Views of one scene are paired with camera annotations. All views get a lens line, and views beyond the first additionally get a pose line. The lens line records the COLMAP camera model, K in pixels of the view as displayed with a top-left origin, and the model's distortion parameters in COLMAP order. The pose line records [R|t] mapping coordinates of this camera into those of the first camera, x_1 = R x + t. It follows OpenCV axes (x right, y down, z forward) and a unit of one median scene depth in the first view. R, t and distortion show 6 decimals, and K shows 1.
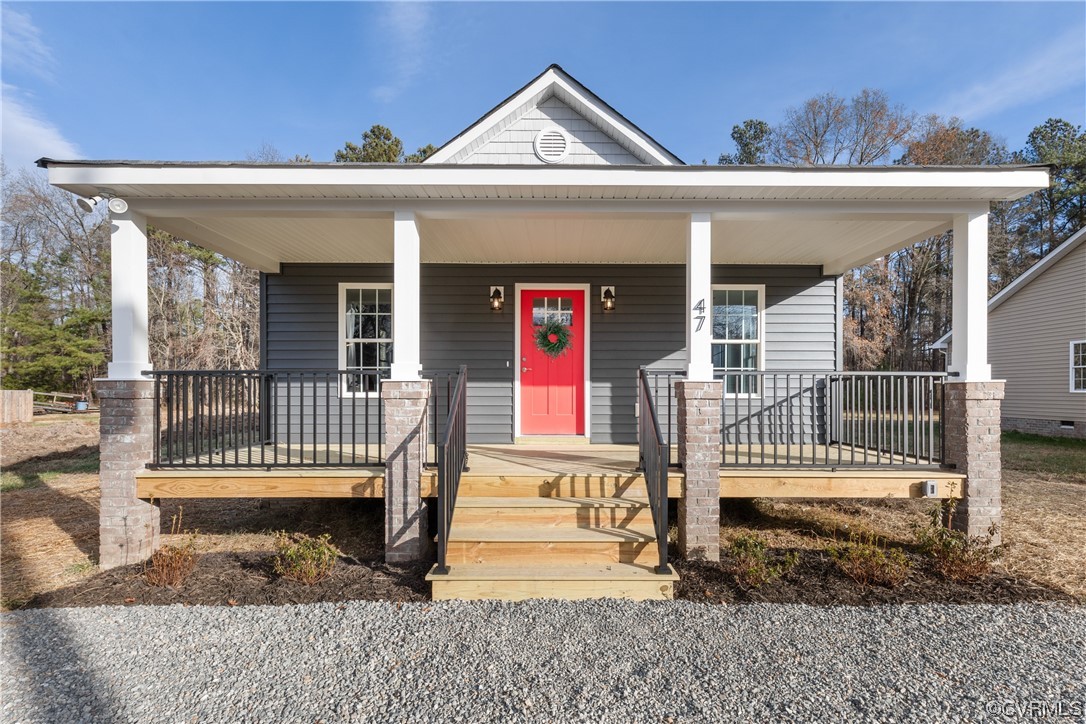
lens RADIAL K [[494.1, 0, 543.0], [0, 494.1, 362.0], [0, 0, 1]] dist [0.039352, -0.000012]
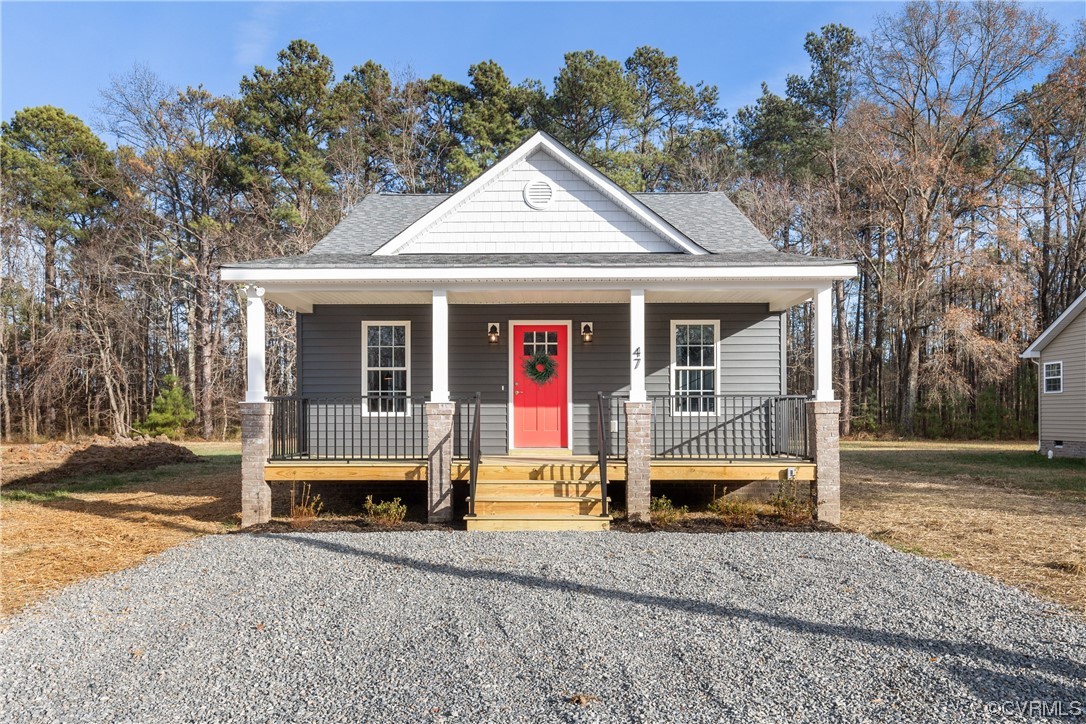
lens RADIAL K [[717.8, 0, 543.0], [0, 717.8, 362.0], [0, 0, 1]] dist [-0.004234, -0.000281]
pose [[0.999907, -0.002837, 0.013314, 0.004302], [0.003050, 0.999866, -0.016053, -0.047279], [-0.013266, 0.016093, 0.999782, -1.125596]]
